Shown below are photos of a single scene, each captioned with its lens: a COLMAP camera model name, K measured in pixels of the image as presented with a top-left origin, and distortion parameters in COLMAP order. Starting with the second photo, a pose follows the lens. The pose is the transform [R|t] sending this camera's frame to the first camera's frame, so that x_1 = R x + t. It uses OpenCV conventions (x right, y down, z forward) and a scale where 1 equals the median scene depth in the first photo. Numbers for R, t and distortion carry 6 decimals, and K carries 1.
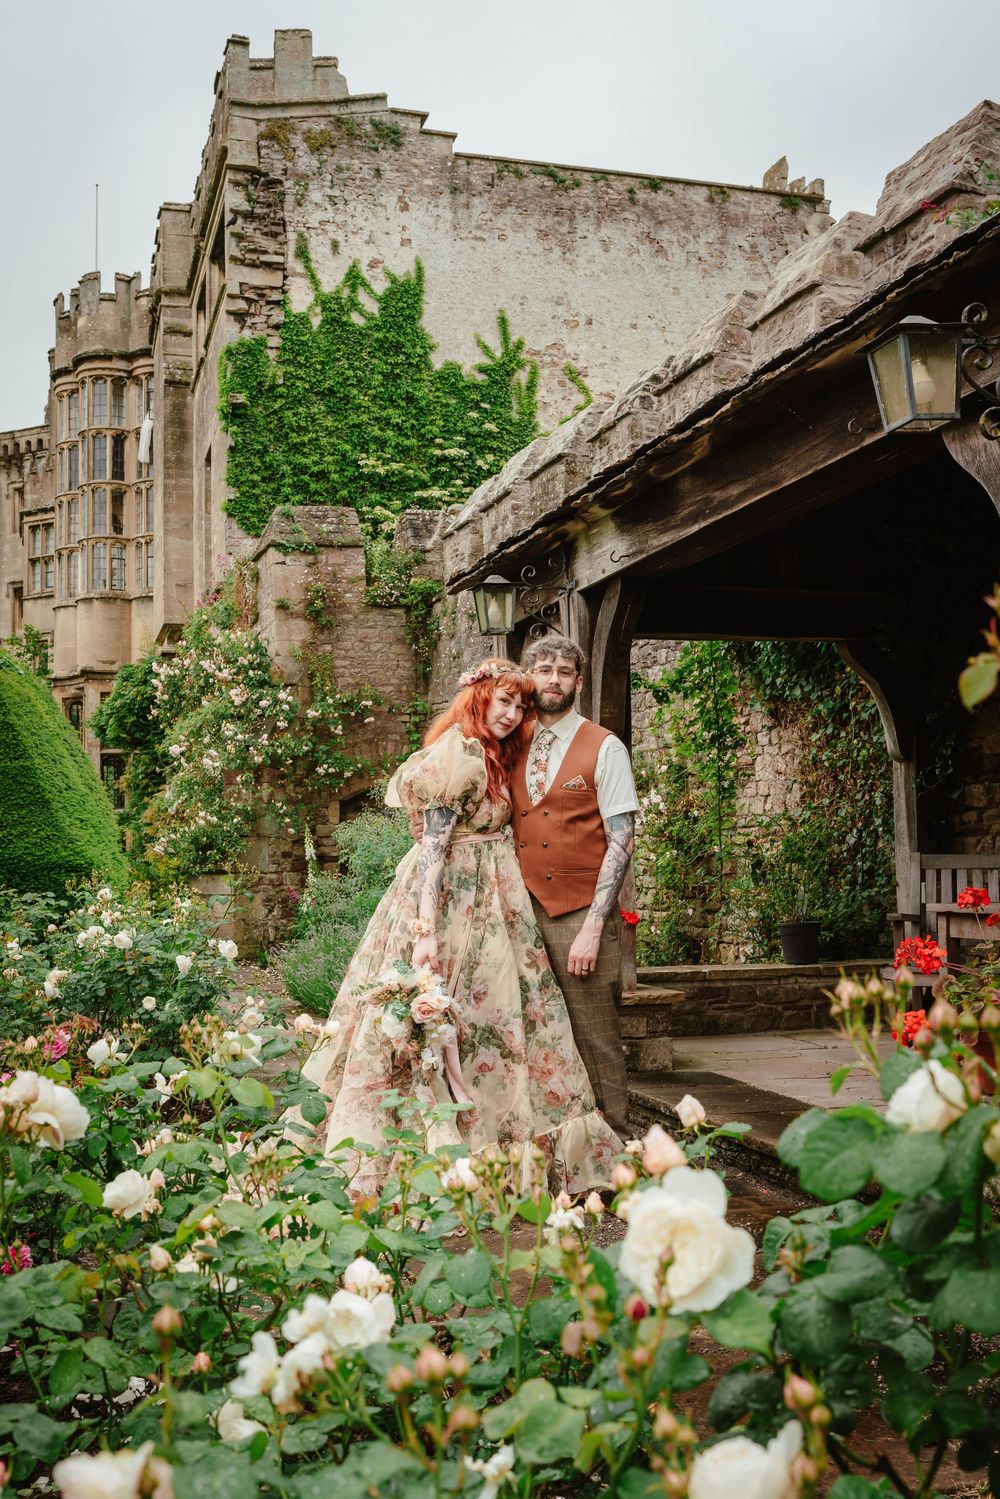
lens RADIAL K [[1576.5, 0, 492.1], [0, 1576.5, 780.1], [0, 0, 1]] dist [-0.011465, 0.014345]
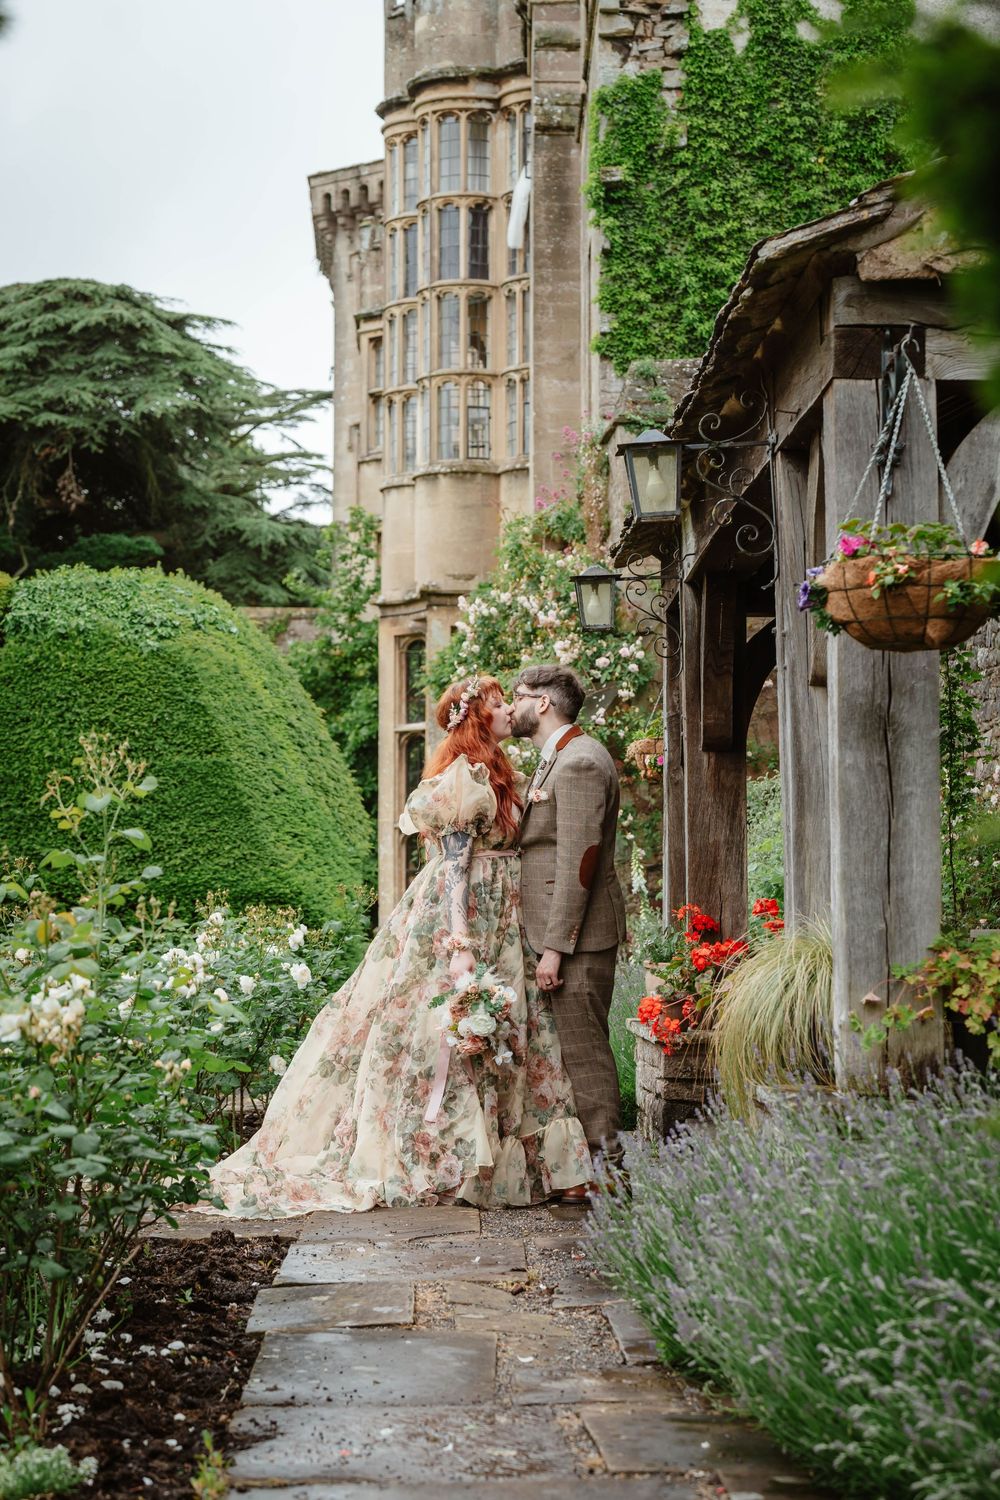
lens RADIAL K [[2988.5, 0, 500.0], [0, 2988.5, 750.0], [0, 0, 1]] dist [-0.006328, -0.109863]
pose [[0.966116, -0.002246, -0.258099, 0.100705], [0.001391, 0.999993, -0.003496, -0.004864], [0.258105, 0.003019, 0.966112, -0.171012]]
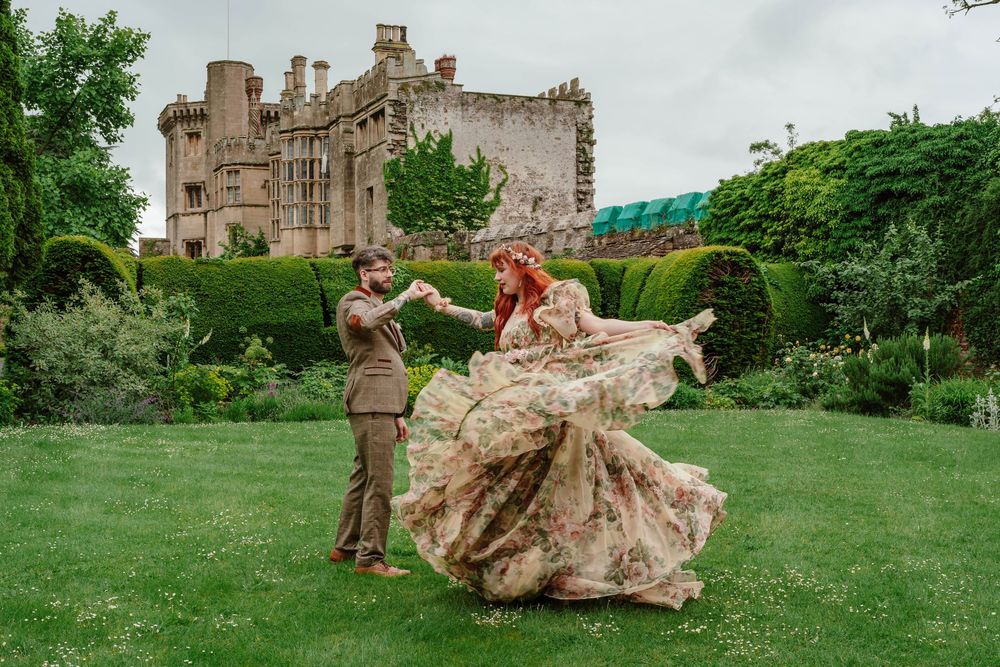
lens RADIAL K [[1051.7, 0, 483.0], [0, 1051.7, 365.1], [0, 0, 1]] dist [-0.011465, 0.014345]
pose [[0.997305, 0.006190, 0.073104, -0.127099], [-0.012319, 0.996416, 0.083683, -0.059152], [-0.072324, -0.084358, 0.993807, -0.986716]]
